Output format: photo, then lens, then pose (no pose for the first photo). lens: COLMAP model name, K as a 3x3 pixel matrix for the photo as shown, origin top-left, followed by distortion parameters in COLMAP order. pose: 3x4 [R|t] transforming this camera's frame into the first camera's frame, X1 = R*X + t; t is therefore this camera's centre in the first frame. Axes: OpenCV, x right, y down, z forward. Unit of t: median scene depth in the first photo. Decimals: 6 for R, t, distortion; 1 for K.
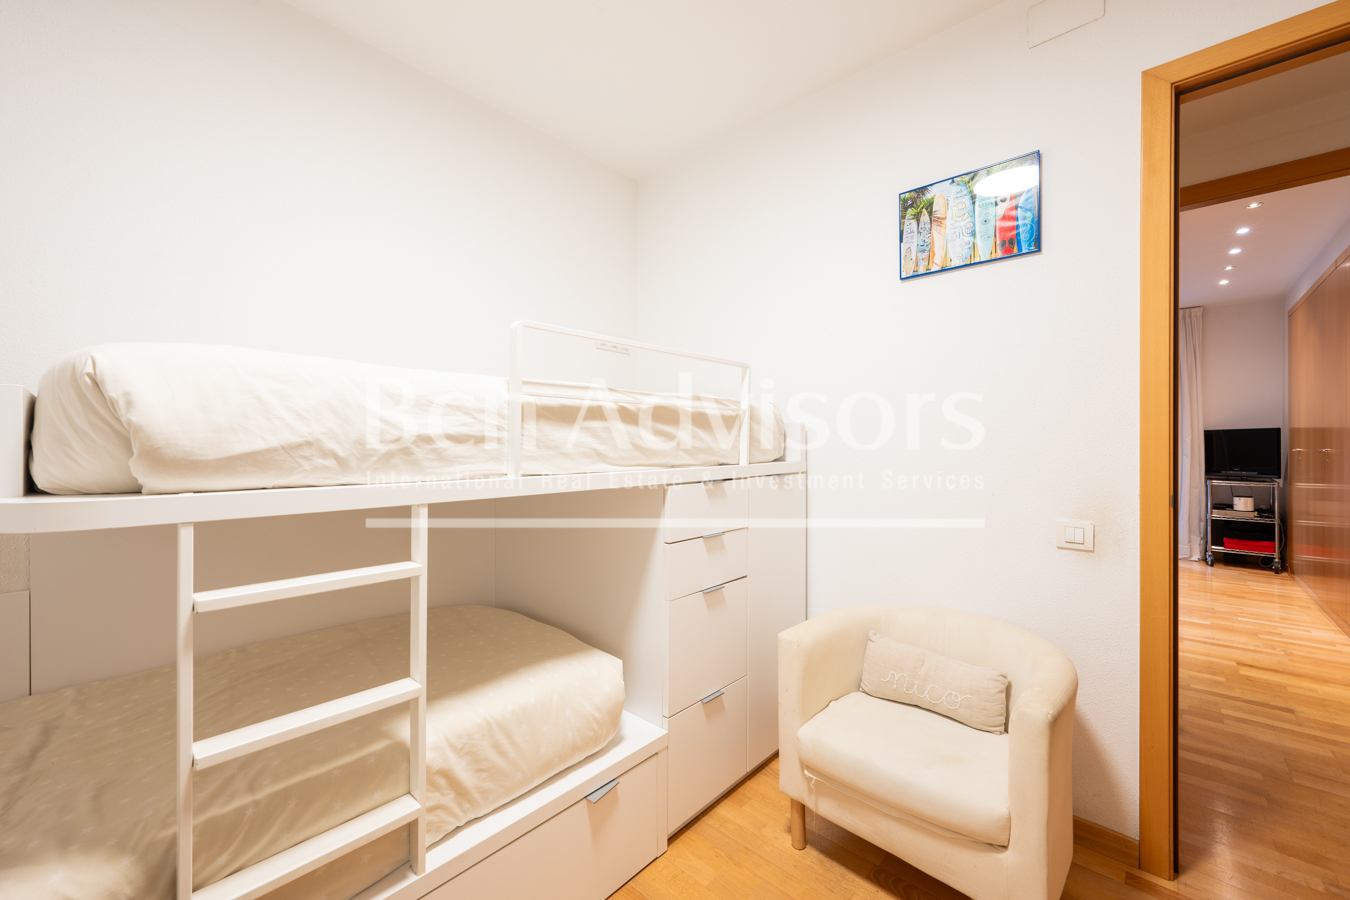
lens RADIAL K [[527.1, 0, 671.1], [0, 527.1, 444.6], [0, 0, 1]] dist [-0.000631, 0.000261]
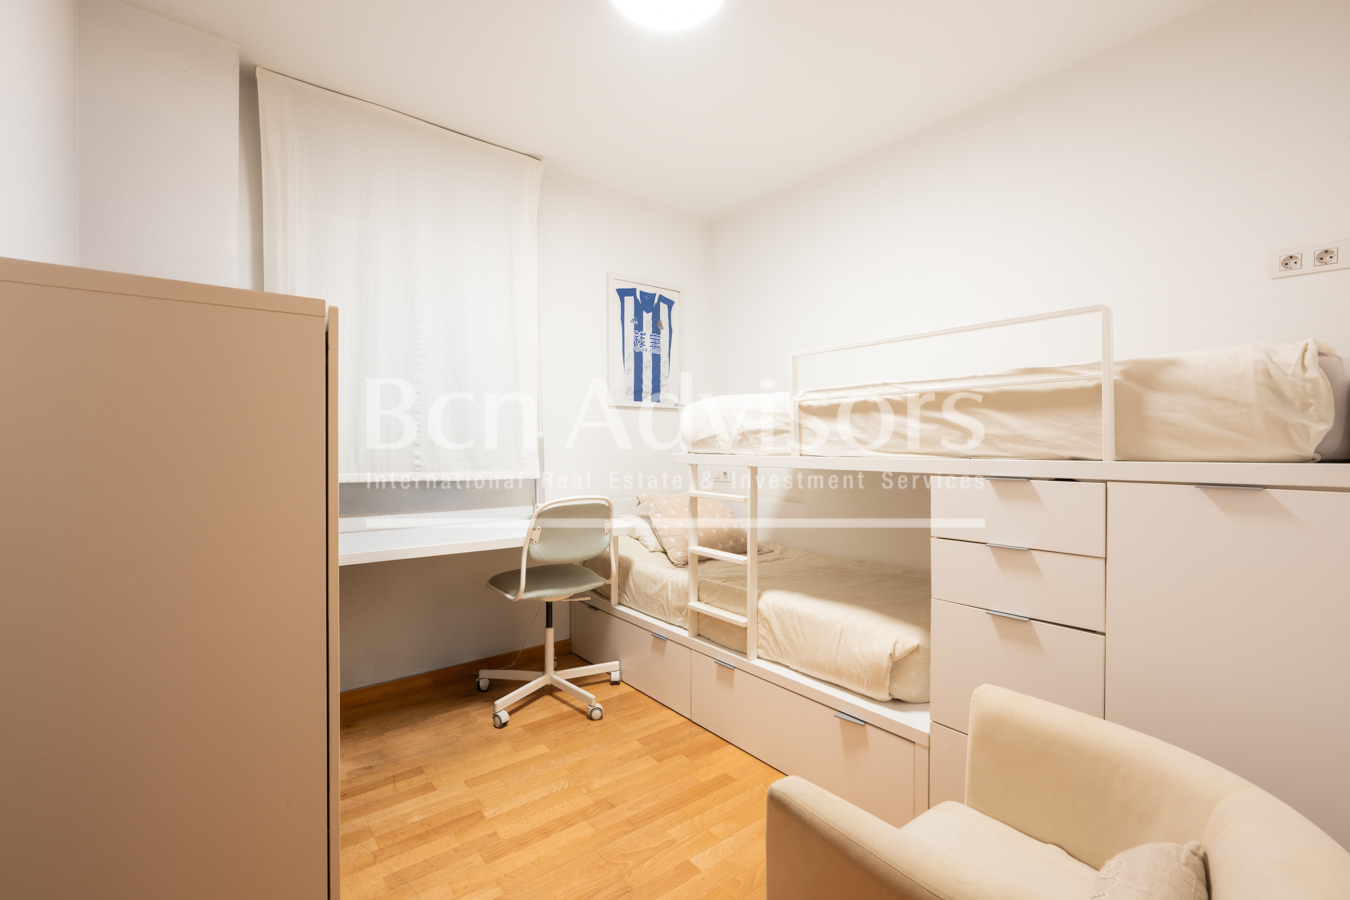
lens RADIAL K [[594.4, 0, 677.1], [0, 594.4, 447.4], [0, 0, 1]] dist [0.001303, -0.000026]
pose [[-0.148348, 0.003880, -0.988928, 1.282592], [-0.002564, 0.999987, 0.004307, 0.026929], [0.988932, 0.003174, -0.148336, 0.807888]]
